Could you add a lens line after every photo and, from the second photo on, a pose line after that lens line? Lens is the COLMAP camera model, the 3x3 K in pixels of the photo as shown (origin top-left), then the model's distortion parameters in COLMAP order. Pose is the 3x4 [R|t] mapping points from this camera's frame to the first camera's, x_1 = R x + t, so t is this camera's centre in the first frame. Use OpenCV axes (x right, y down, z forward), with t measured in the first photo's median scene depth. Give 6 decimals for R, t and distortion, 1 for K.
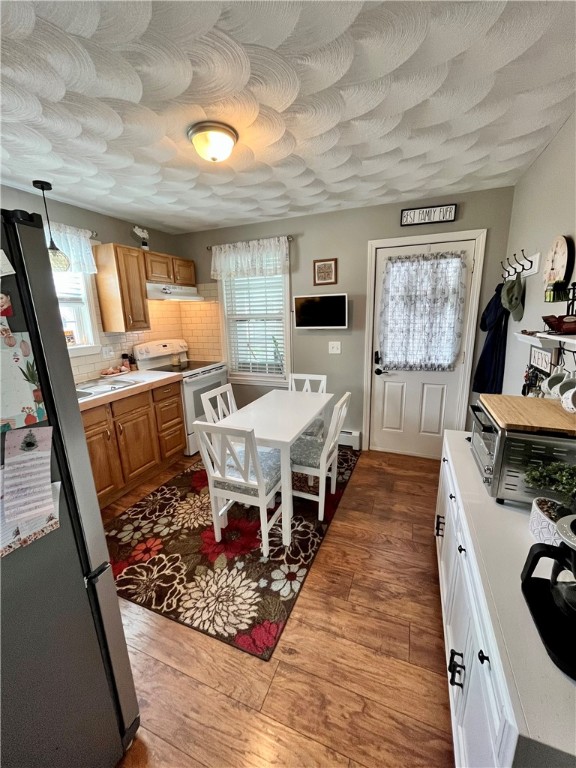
lens RADIAL K [[309.8, 0, 288.0], [0, 309.8, 384.0], [0, 0, 1]] dist [0.000368, 0.000157]
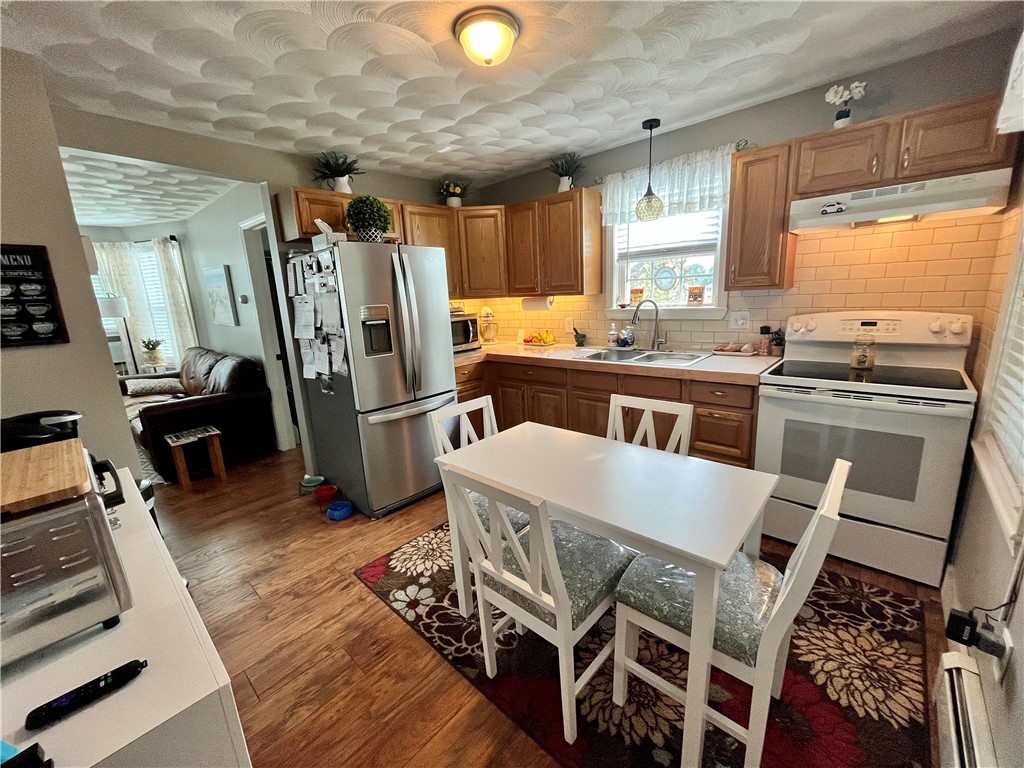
lens RADIAL K [[413.1, 0, 512.0], [0, 413.1, 384.0], [0, 0, 1]] dist [0.000368, 0.000157]
pose [[-0.345987, 0.247030, -0.905135, 0.752602], [-0.152418, 0.937103, 0.314016, -0.299665], [0.925776, 0.246604, -0.286574, 1.391820]]
